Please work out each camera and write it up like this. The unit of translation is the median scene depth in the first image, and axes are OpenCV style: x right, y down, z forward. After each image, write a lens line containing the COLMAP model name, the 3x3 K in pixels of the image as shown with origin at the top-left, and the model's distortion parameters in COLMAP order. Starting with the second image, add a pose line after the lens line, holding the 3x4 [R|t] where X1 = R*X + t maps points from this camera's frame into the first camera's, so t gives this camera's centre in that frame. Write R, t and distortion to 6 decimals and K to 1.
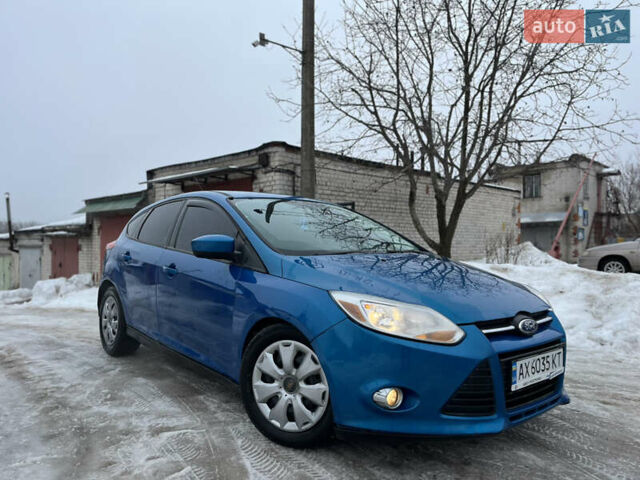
lens RADIAL K [[473.4, 0, 320.1], [0, 473.4, 236.2], [0, 0, 1]] dist [0.091564, -0.112630]
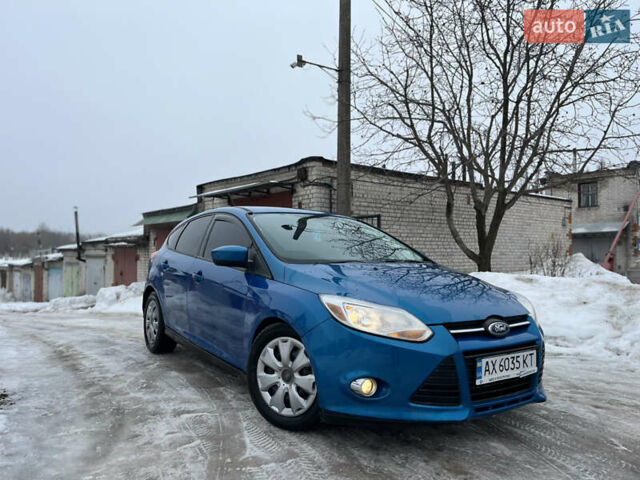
lens RADIAL K [[473.4, 0, 320.1], [0, 473.4, 236.2], [0, 0, 1]] dist [0.091564, -0.112630]
pose [[0.994133, -0.001902, -0.108144, 0.074504], [-0.000488, 0.999756, -0.022073, -0.000581], [0.108159, 0.021996, 0.993890, -0.077432]]
